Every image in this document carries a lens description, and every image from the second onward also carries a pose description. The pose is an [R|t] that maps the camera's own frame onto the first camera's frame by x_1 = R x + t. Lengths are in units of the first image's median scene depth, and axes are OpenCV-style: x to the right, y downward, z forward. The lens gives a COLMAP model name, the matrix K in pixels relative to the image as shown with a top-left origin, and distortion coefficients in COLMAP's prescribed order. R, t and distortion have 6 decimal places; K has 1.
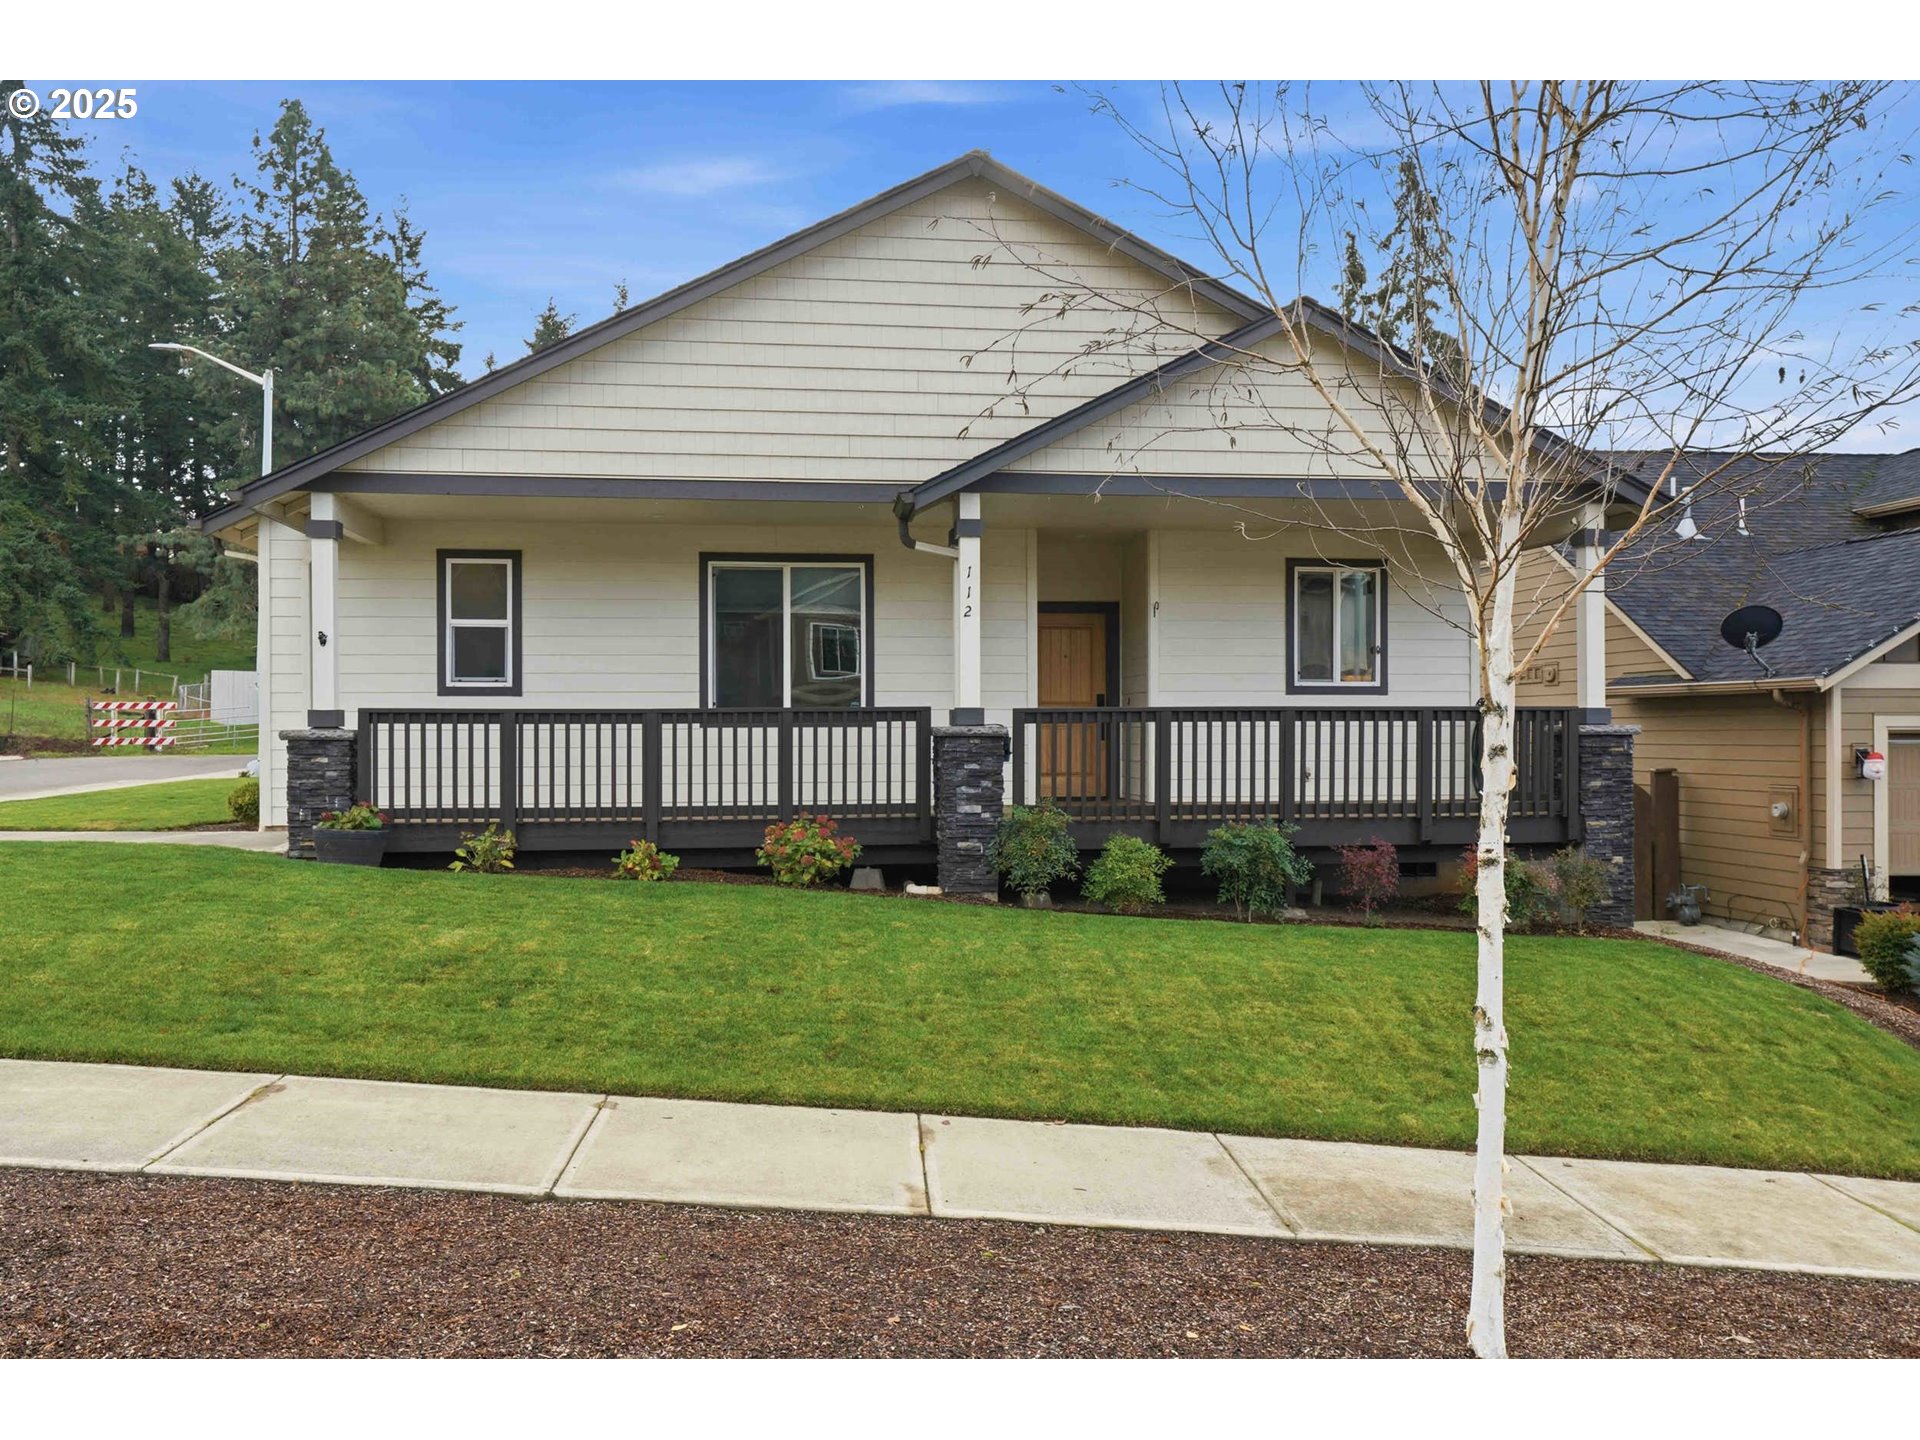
lens RADIAL K [[1451.5, 0, 951.7], [0, 1451.5, 719.5], [0, 0, 1]] dist [0.007136, 0.046473]
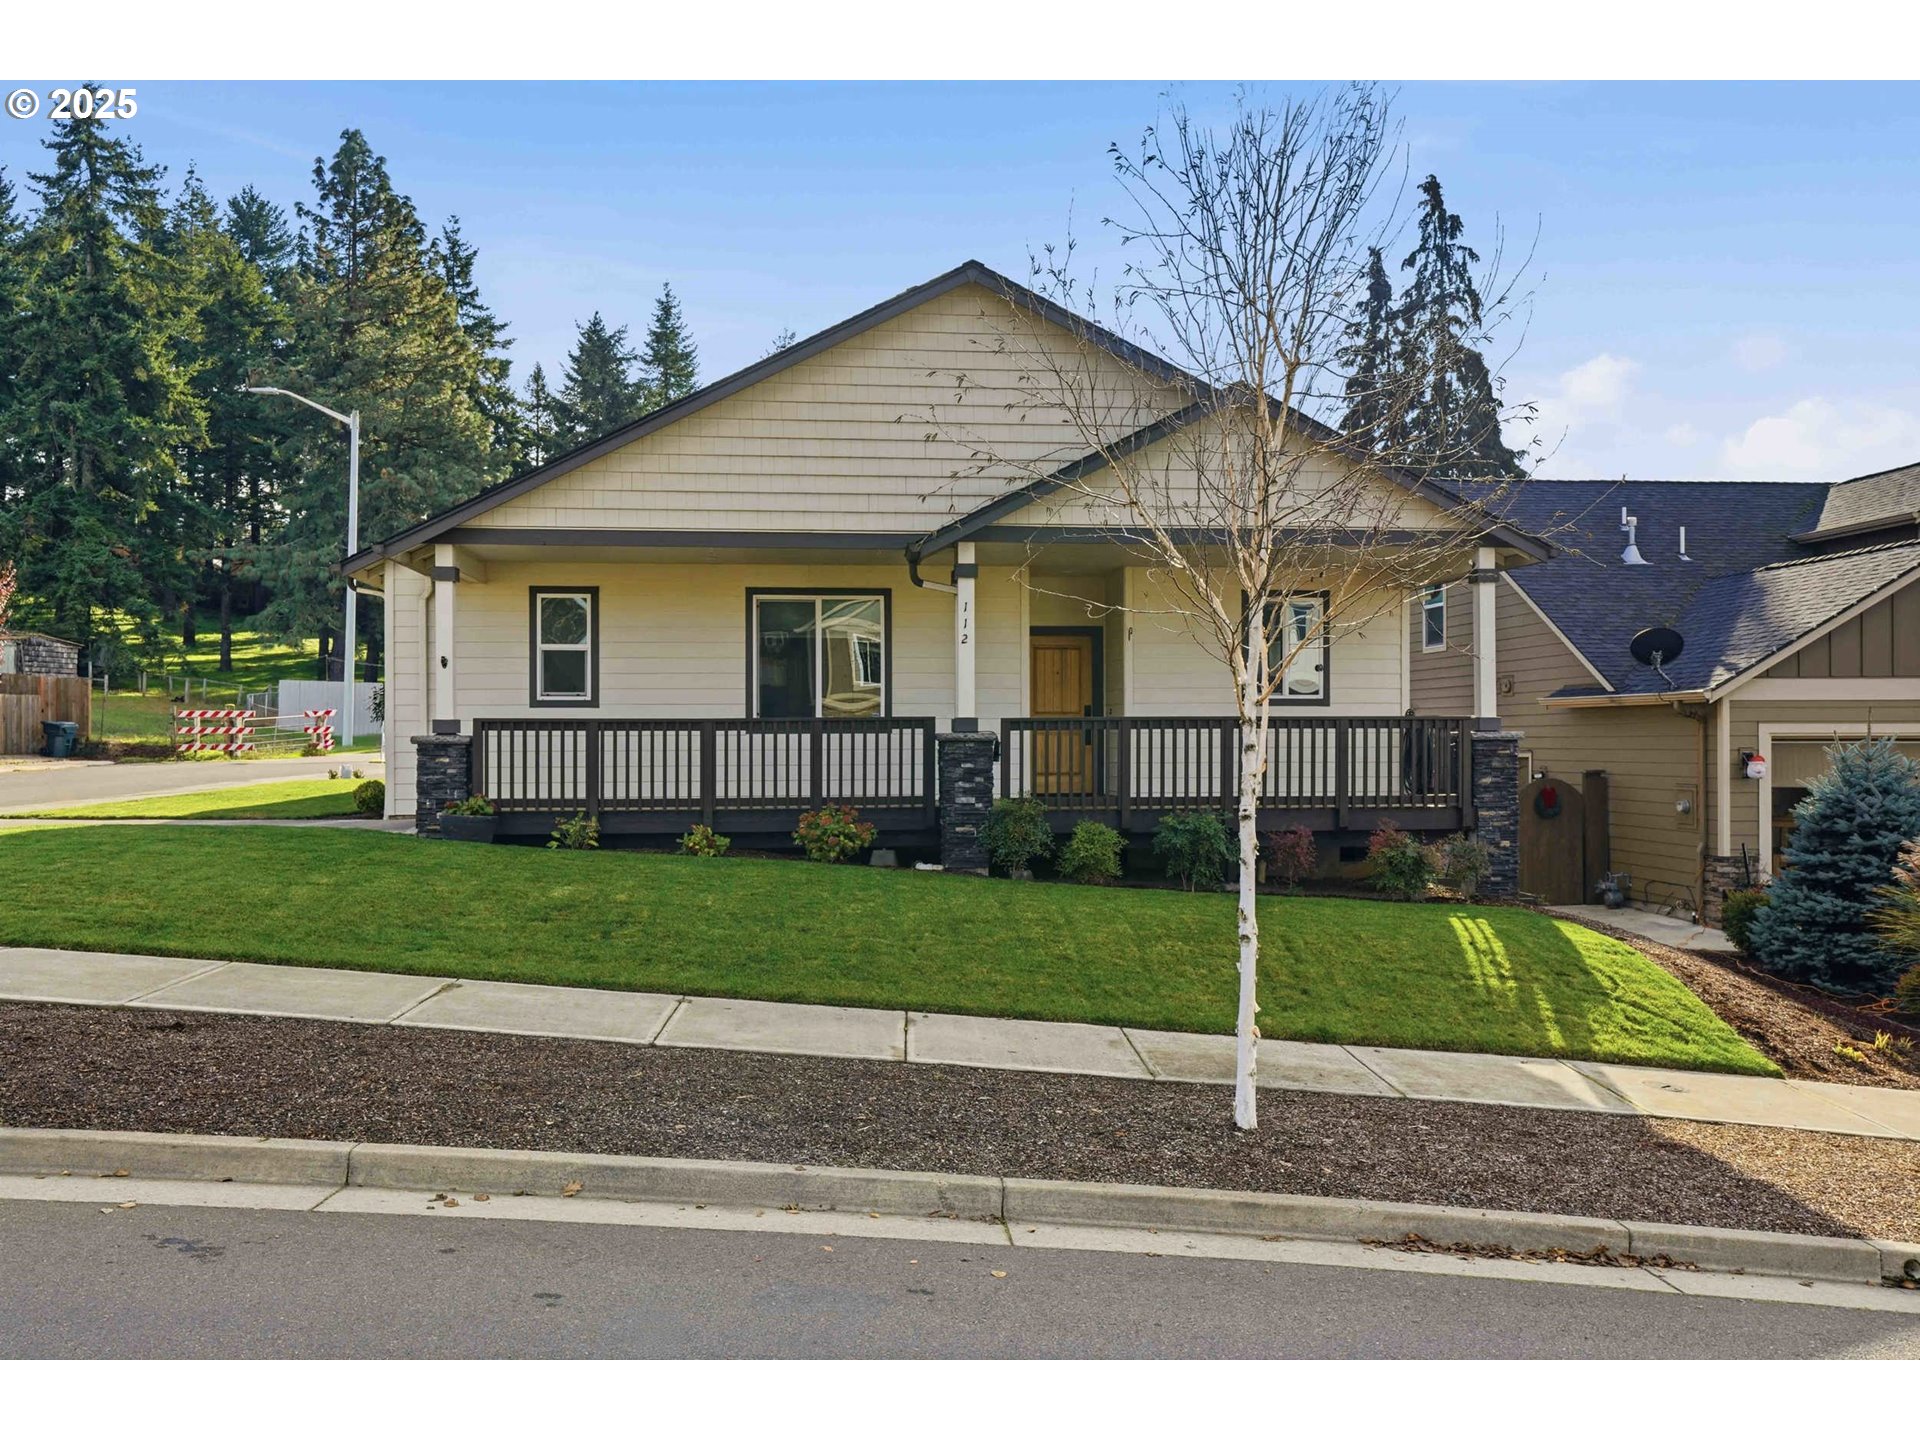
lens RADIAL K [[1451.5, 0, 955.7], [0, 1451.5, 720.8], [0, 0, 1]] dist [0.007136, 0.046473]
pose [[0.999696, -0.000220, -0.024654, 0.033286], [0.000128, 0.999993, -0.003733, -0.000914], [0.024655, 0.003728, 0.999689, -0.221372]]
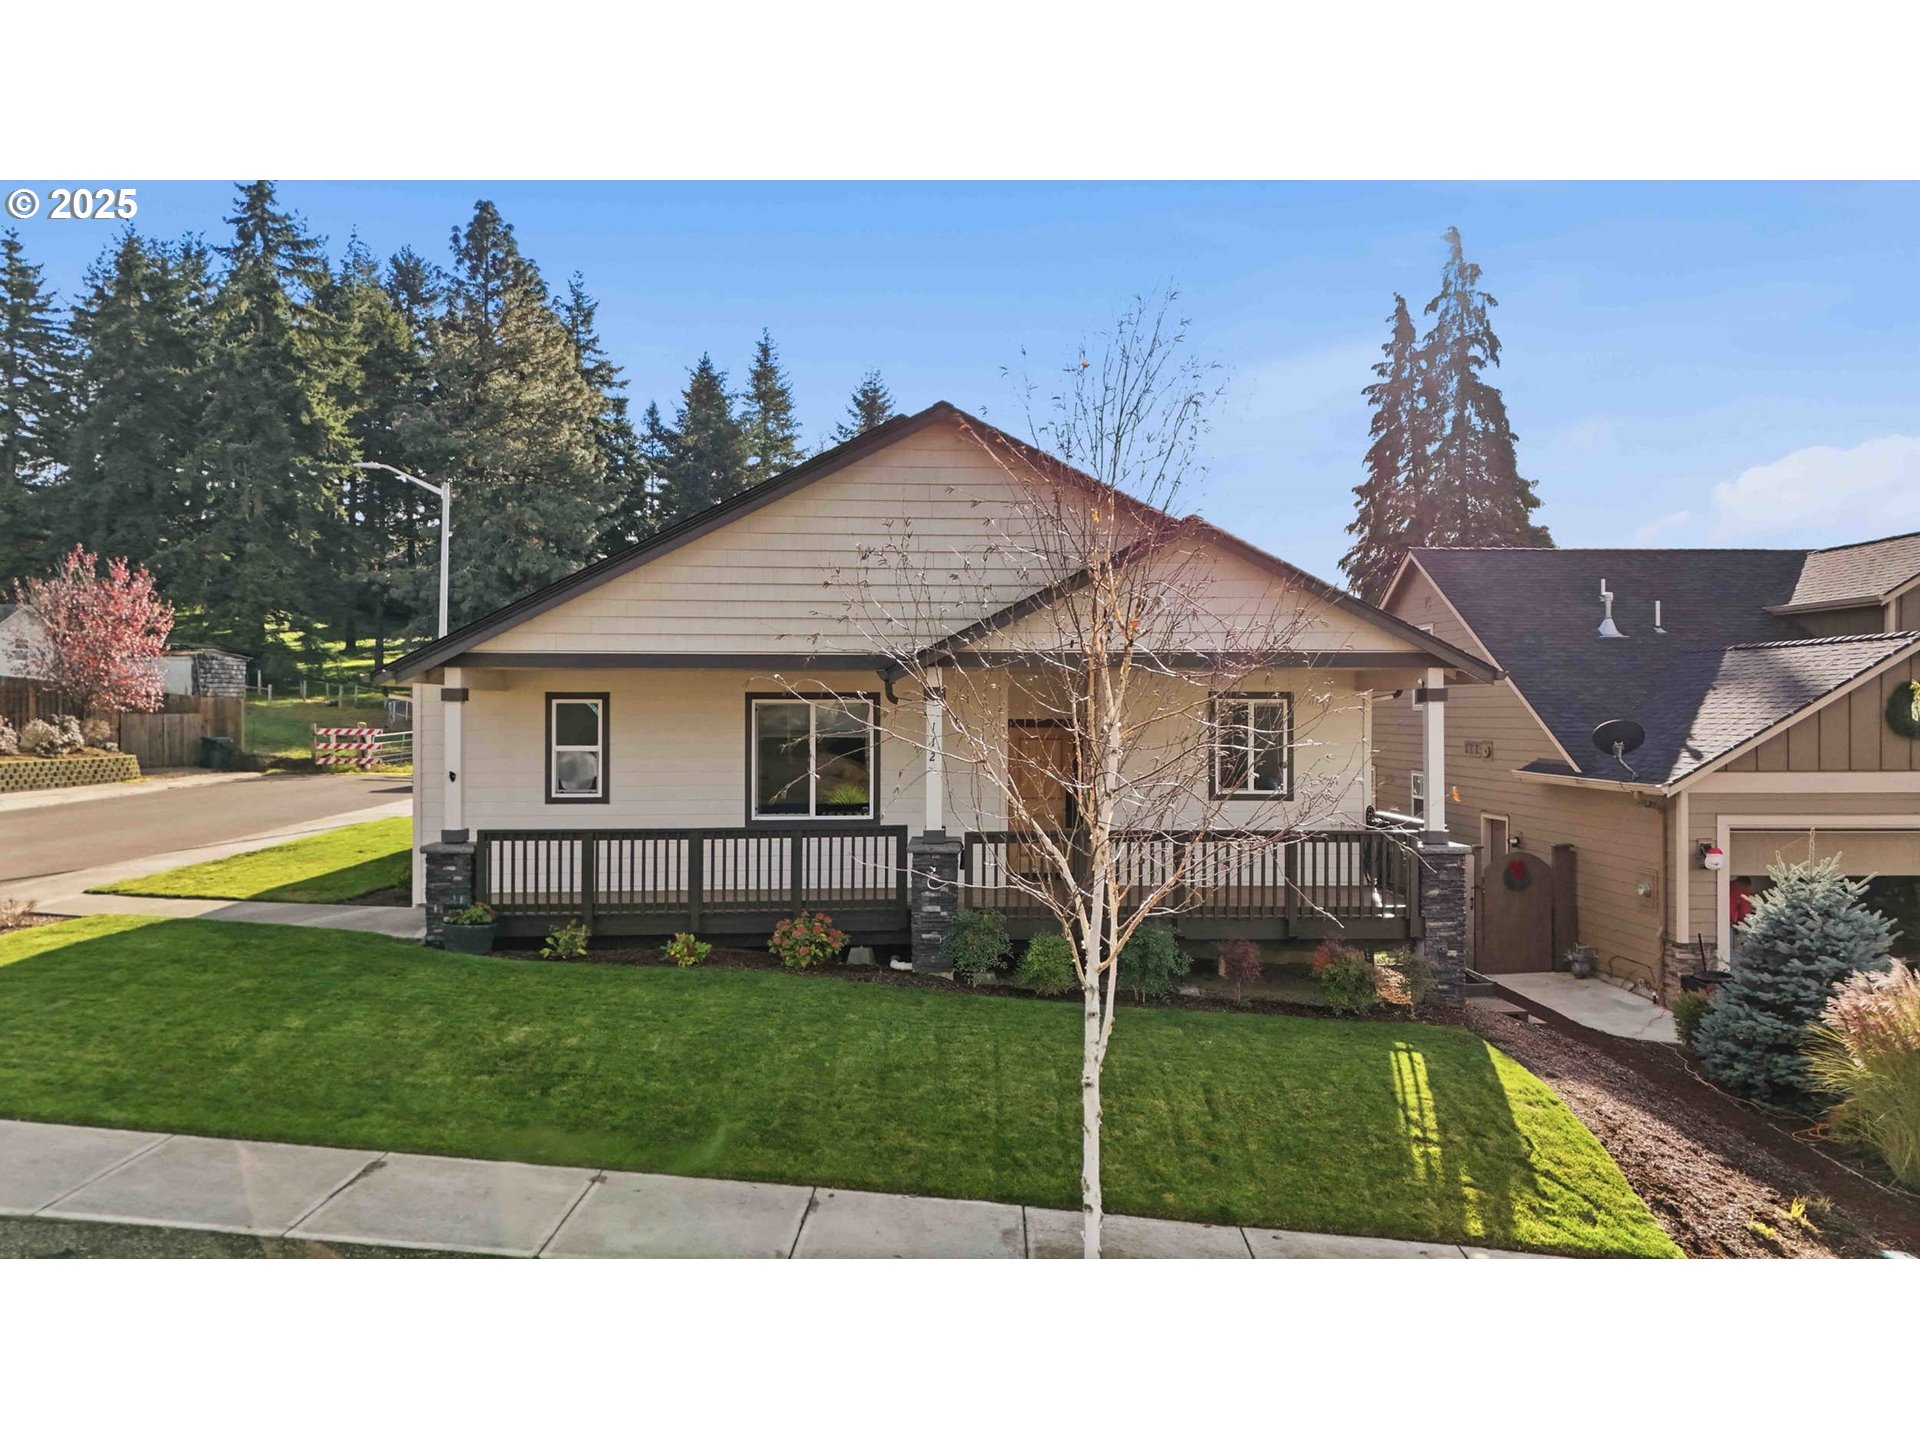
lens RADIAL K [[1287.6, 0, 961.4], [0, 1287.6, 712.2], [0, 0, 1]] dist [0.055859, -0.035077]
pose [[0.997055, 0.003538, -0.076605, 0.124228], [-0.003537, 0.999994, 0.000155, -0.113813], [0.076605, 0.000117, 0.997062, -0.154310]]
